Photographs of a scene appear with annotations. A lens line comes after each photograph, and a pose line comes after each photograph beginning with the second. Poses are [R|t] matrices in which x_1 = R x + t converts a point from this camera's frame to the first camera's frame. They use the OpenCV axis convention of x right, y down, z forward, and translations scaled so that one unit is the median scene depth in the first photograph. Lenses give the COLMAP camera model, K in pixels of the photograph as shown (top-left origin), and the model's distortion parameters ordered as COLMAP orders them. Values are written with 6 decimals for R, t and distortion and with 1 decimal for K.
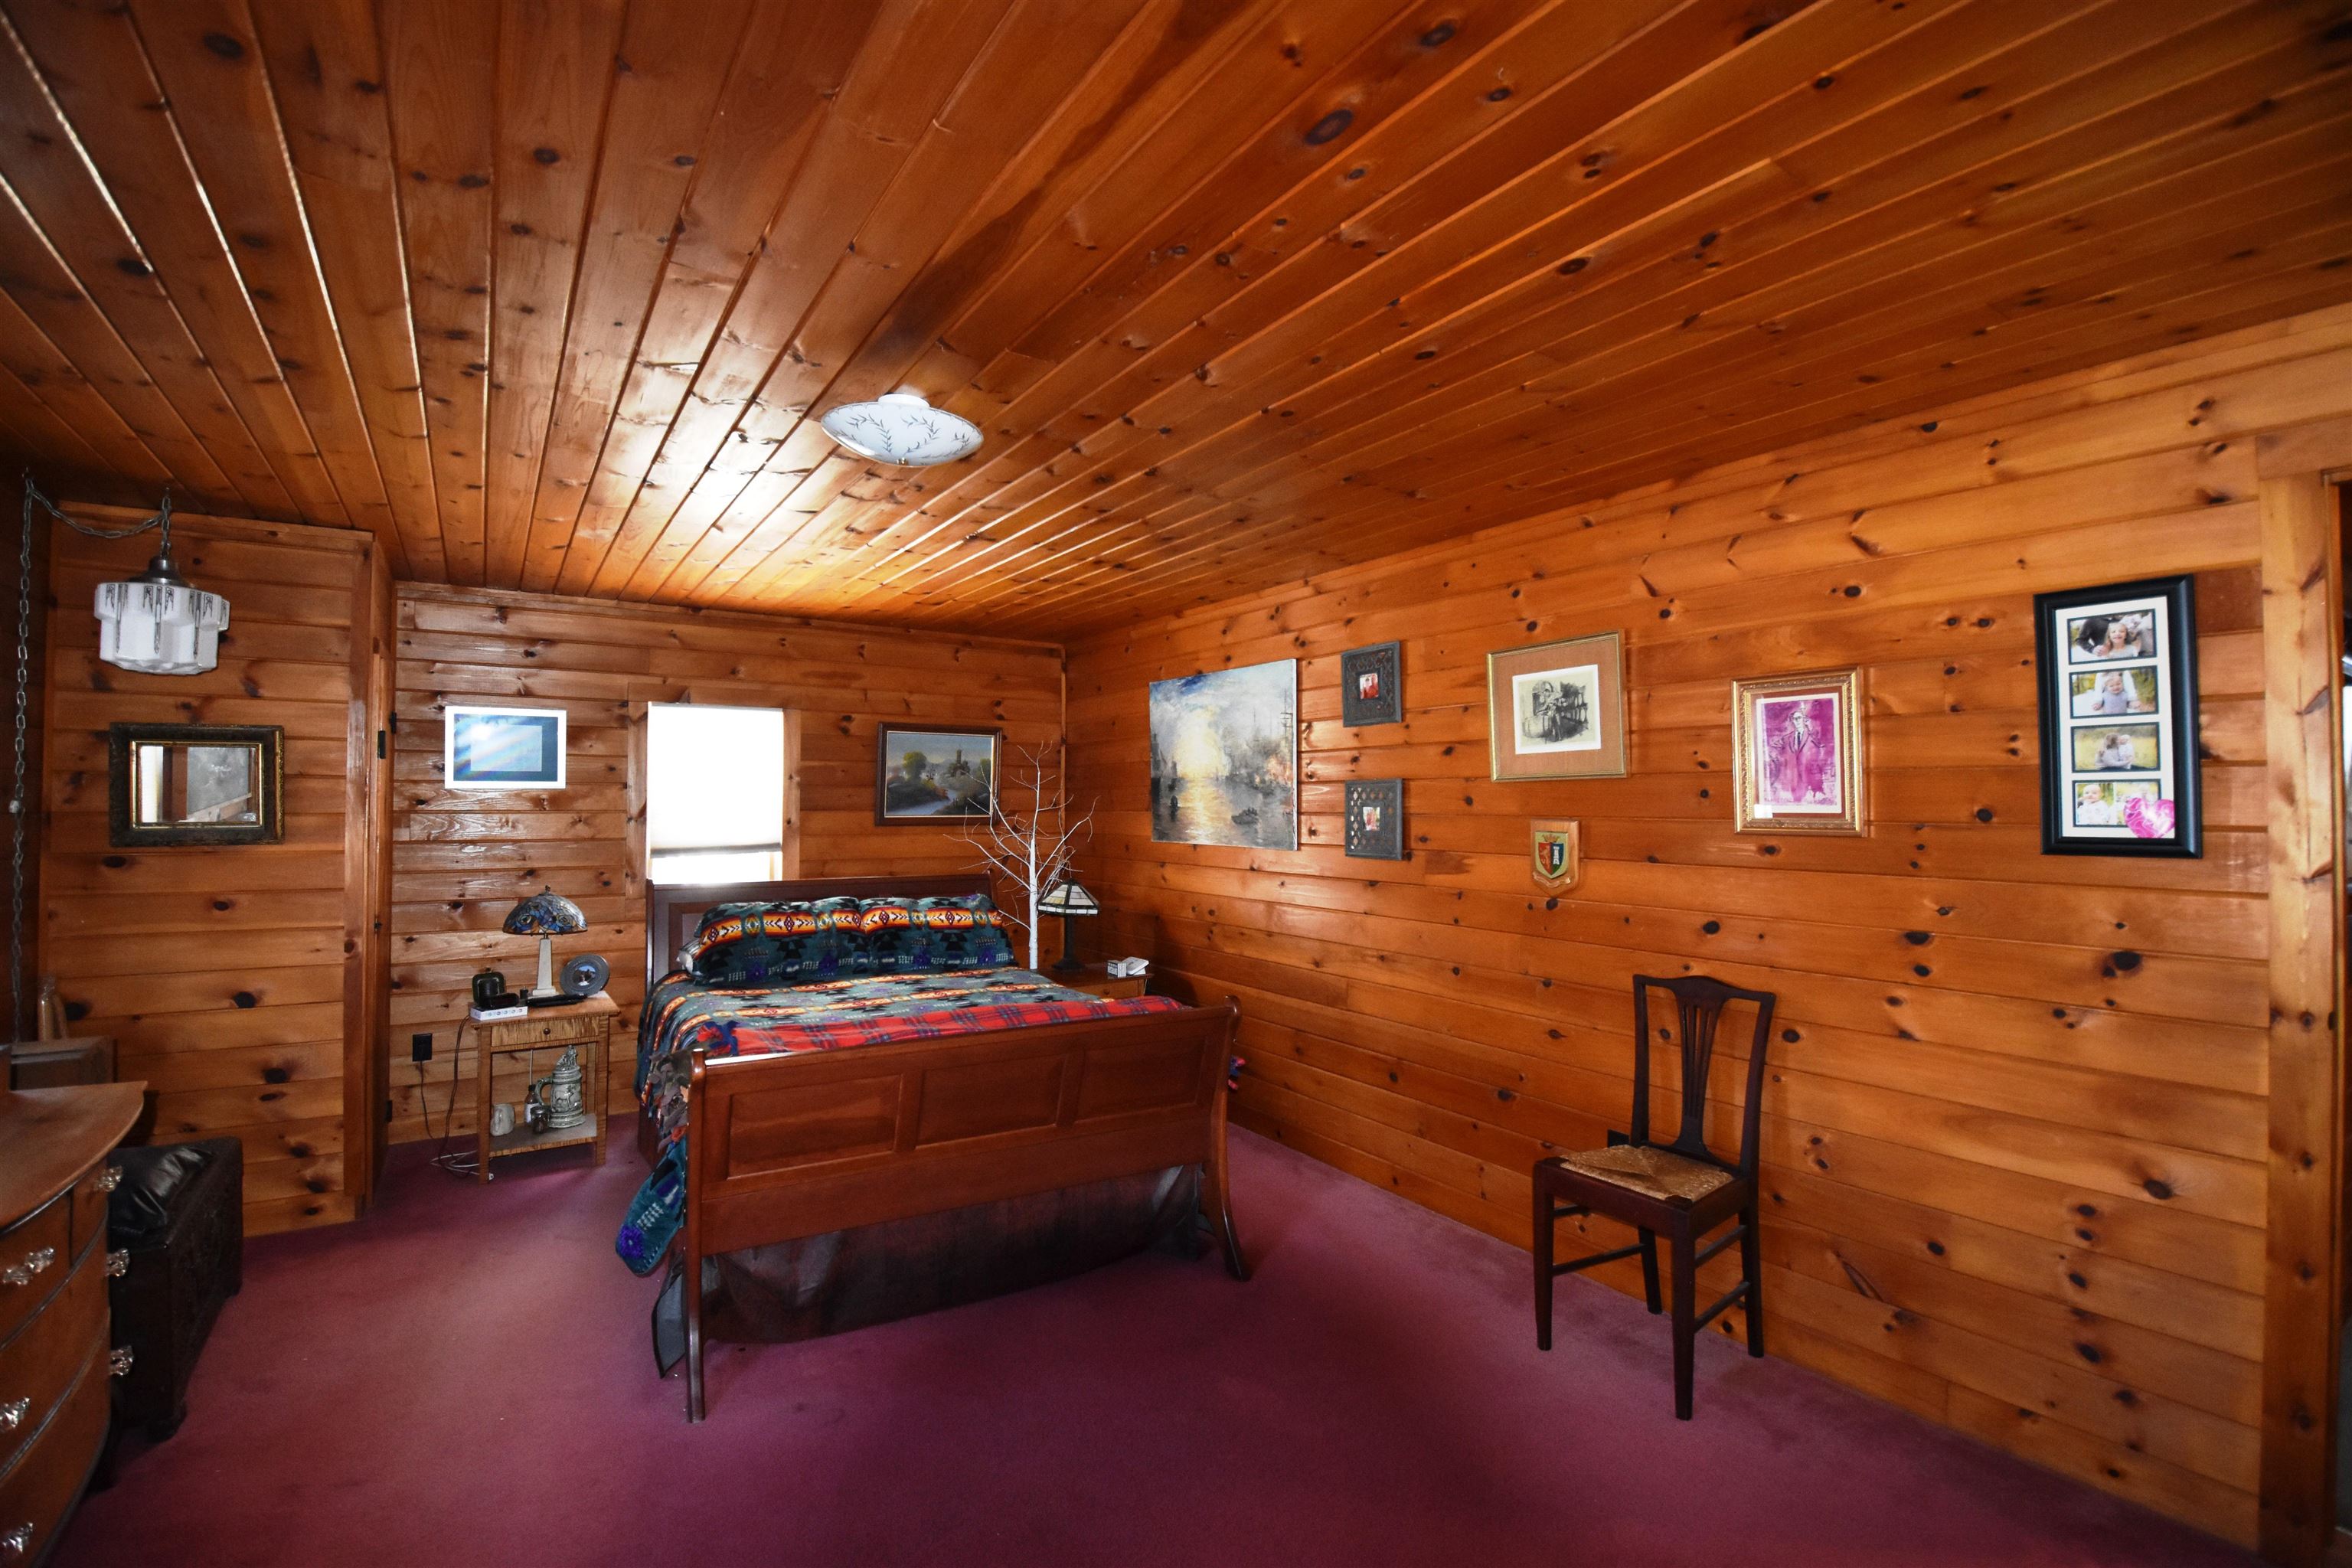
lens RADIAL K [[1050.5, 0, 1171.3], [0, 1050.5, 789.8], [0, 0, 1]] dist [-0.007570, -0.011627]
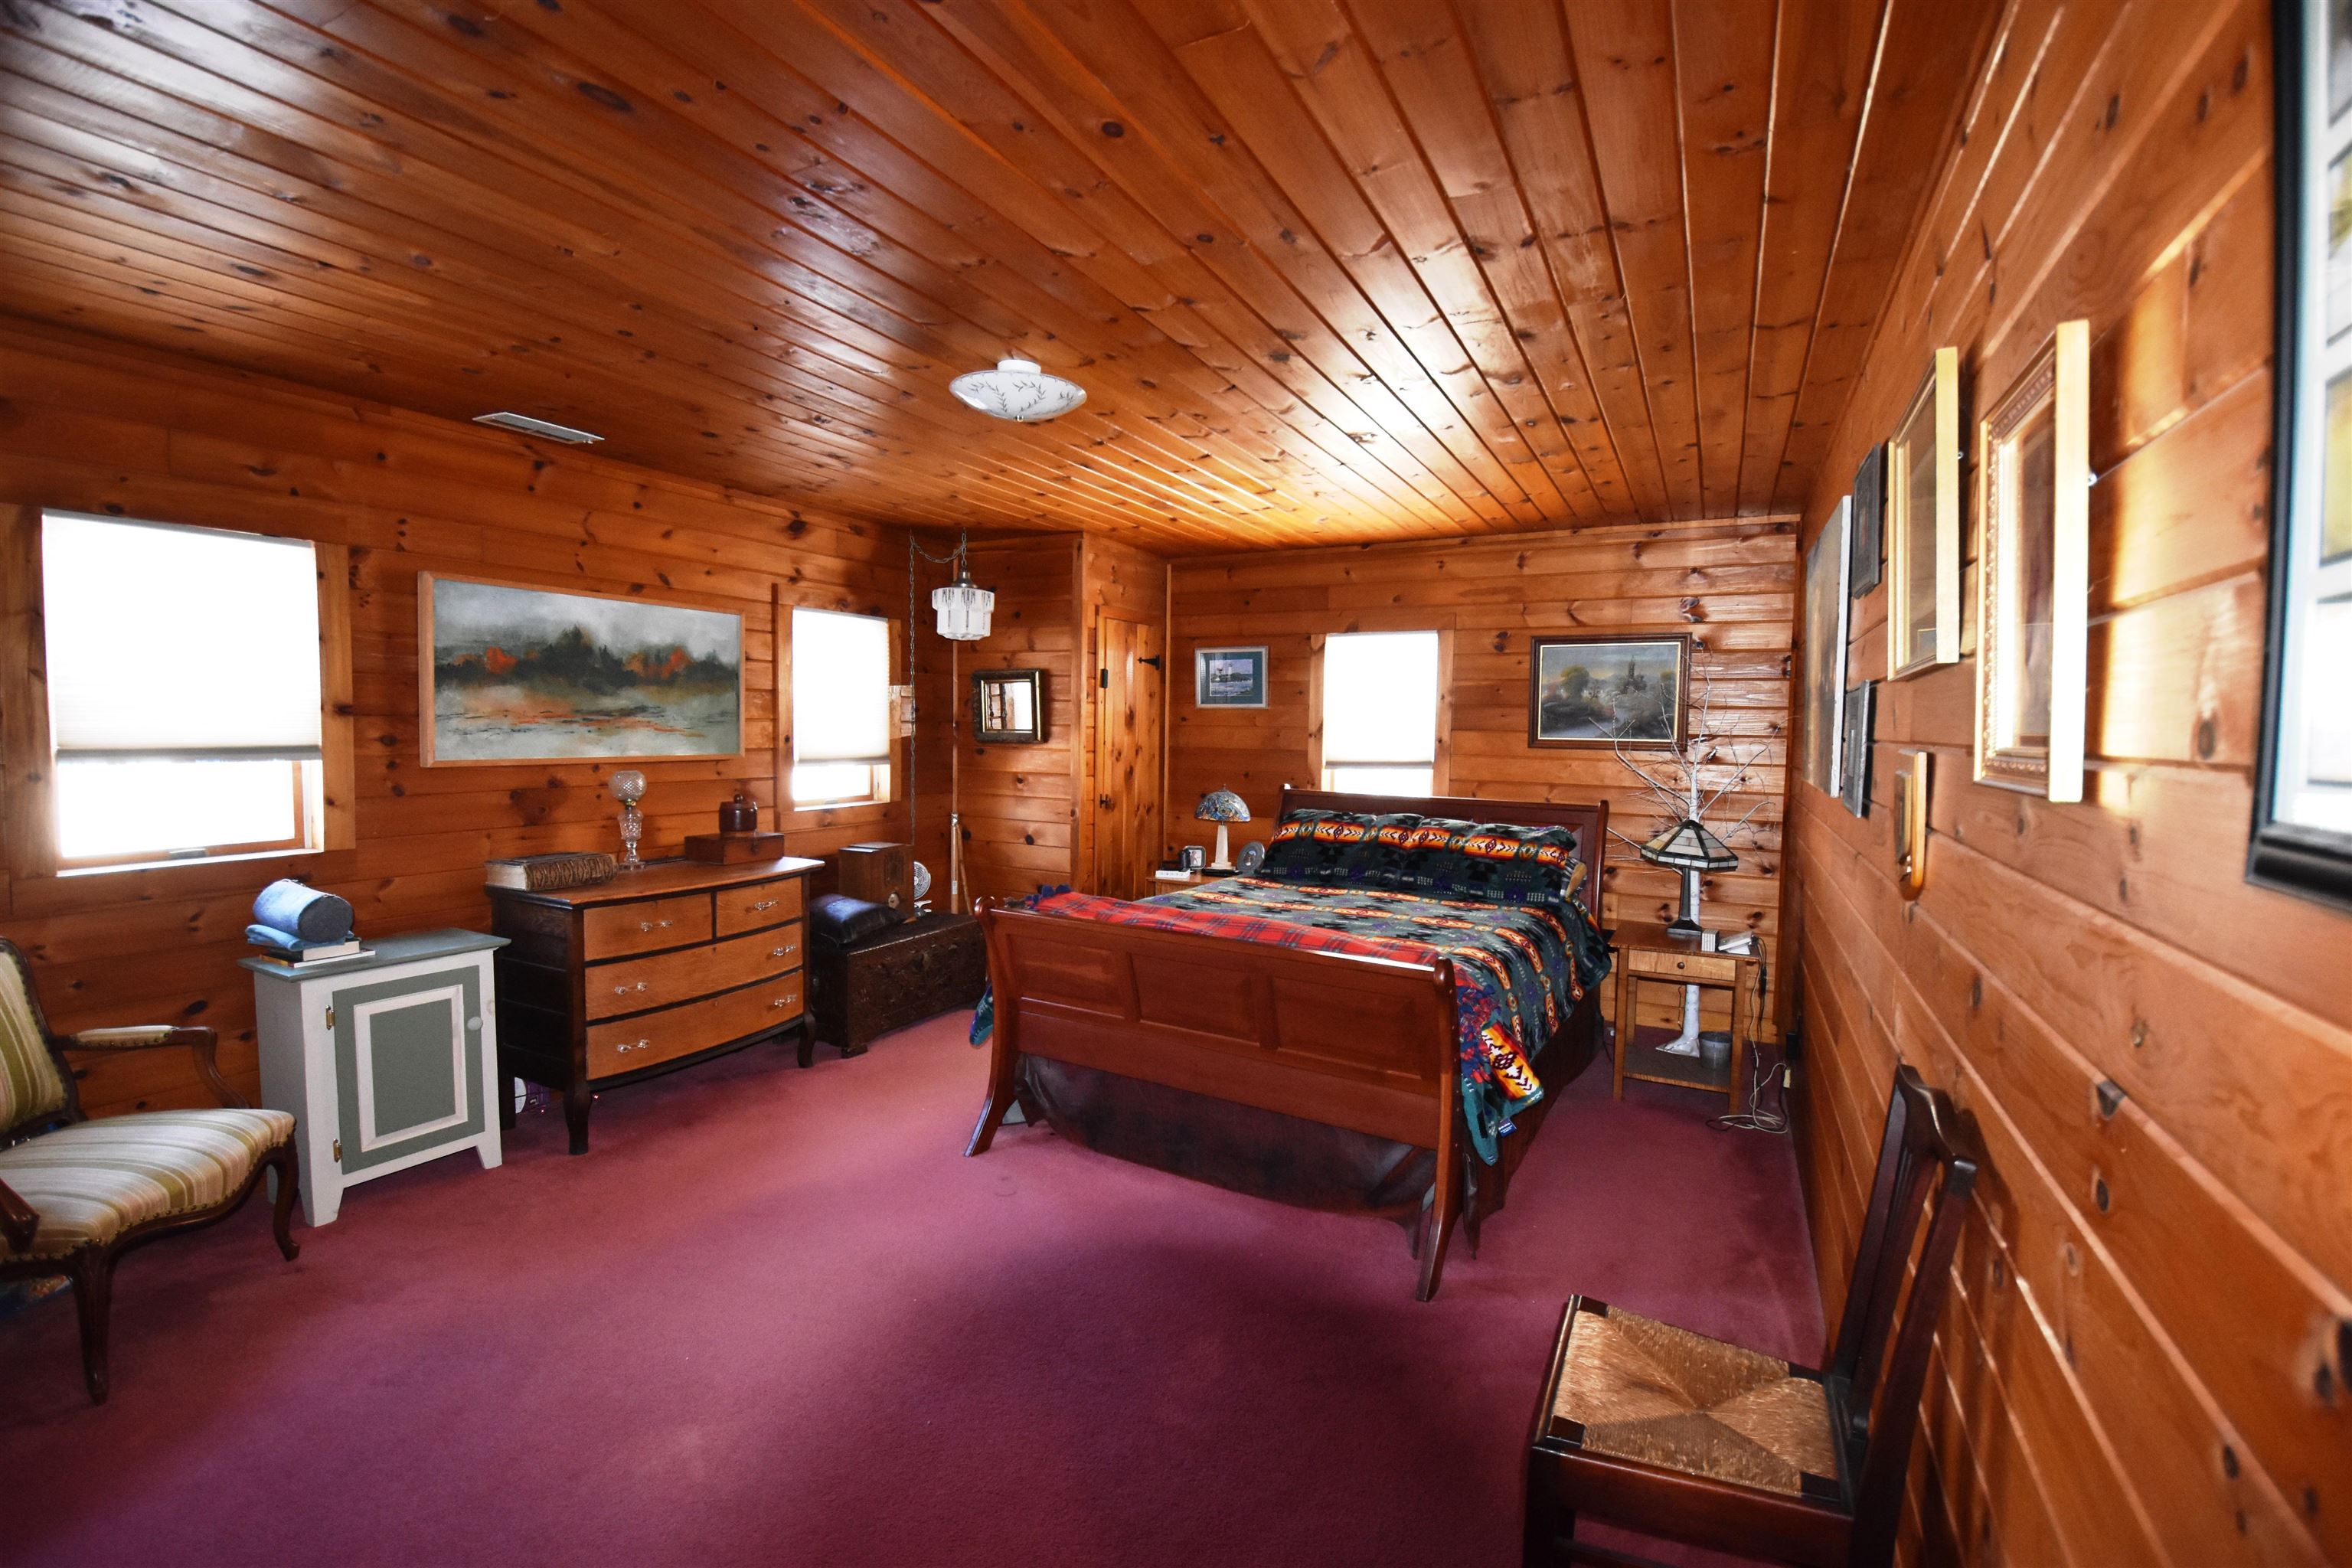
lens RADIAL K [[1050.5, 0, 1162.9], [0, 1050.5, 773.8], [0, 0, 1]] dist [-0.007570, -0.011627]
pose [[0.465431, 0.049423, -0.883703, 0.451319], [-0.002140, 0.998500, 0.054717, 0.007560], [0.885081, -0.023576, 0.464839, 0.298825]]
